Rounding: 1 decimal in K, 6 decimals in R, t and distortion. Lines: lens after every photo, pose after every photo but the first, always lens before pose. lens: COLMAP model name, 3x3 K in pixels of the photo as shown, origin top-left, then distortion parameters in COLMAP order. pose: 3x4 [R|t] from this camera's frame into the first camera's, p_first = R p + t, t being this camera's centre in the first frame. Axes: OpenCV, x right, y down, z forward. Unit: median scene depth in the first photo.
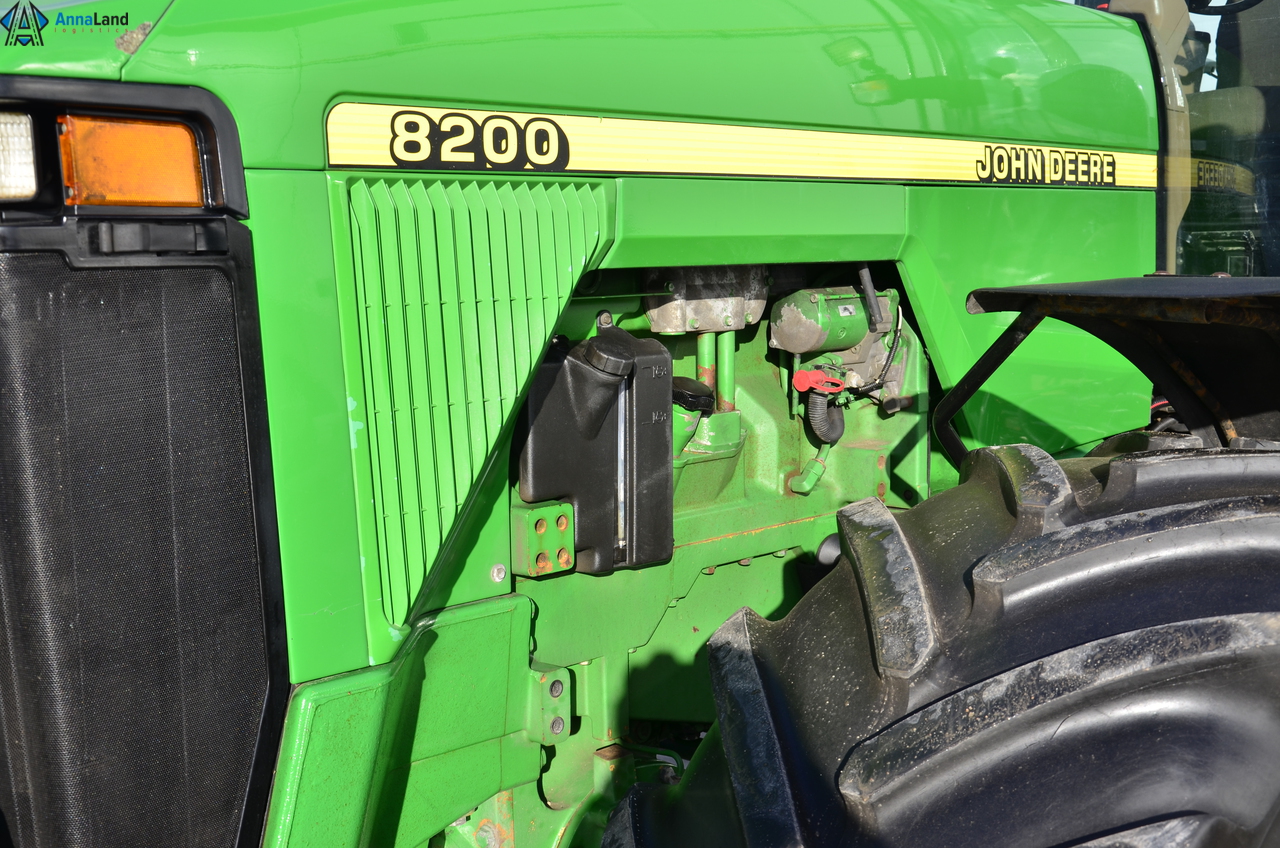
lens RADIAL K [[1683.8, 0, 640.0], [0, 1683.8, 424.0], [0, 0, 1]] dist [-0.010415, -0.011743]
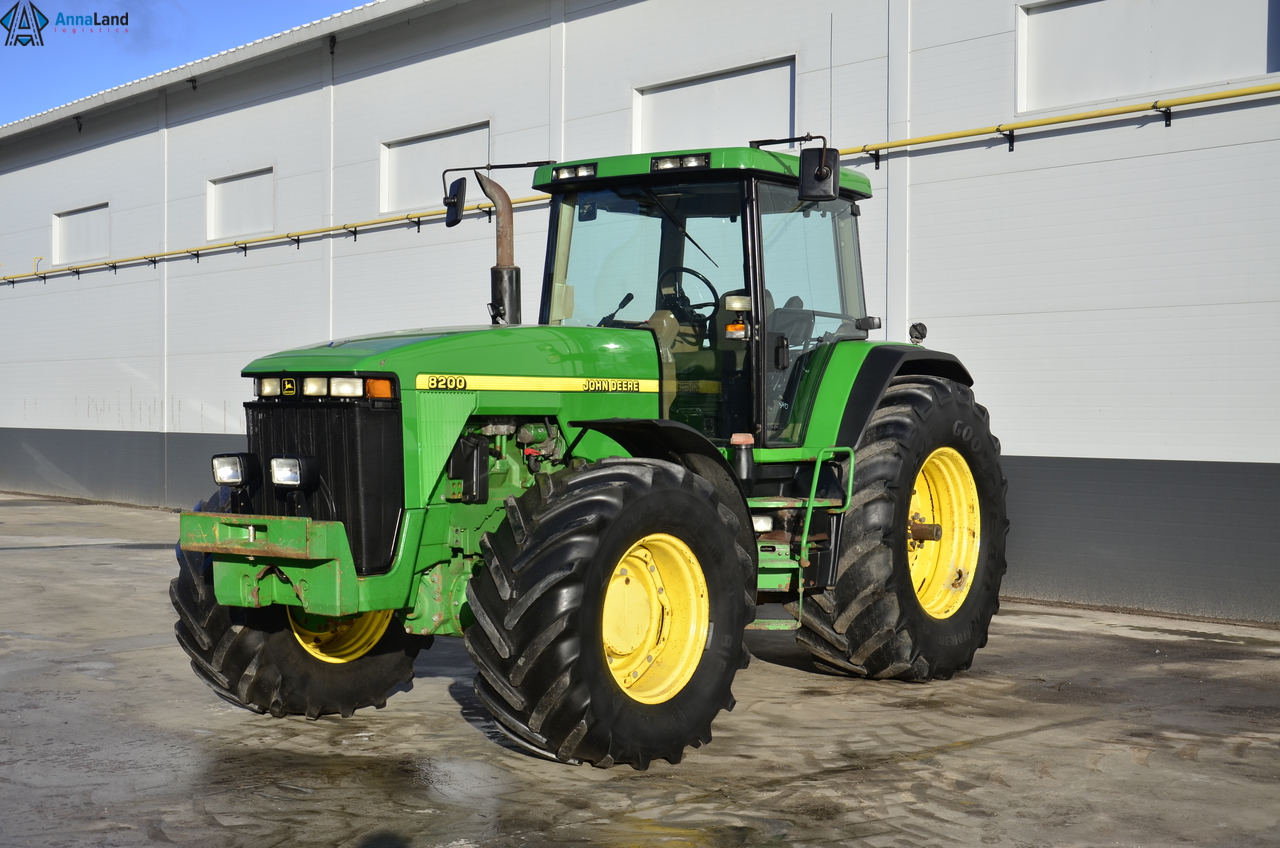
lens RADIAL K [[1758.3, 0, 640.0], [0, 1758.3, 424.0], [0, 0, 1]] dist [-0.011062, -0.012860]
pose [[0.988836, 0.015828, 0.148163, -0.213830], [-0.000577, 0.994742, -0.102414, 0.300043], [-0.149005, 0.101185, 0.983646, -2.651759]]
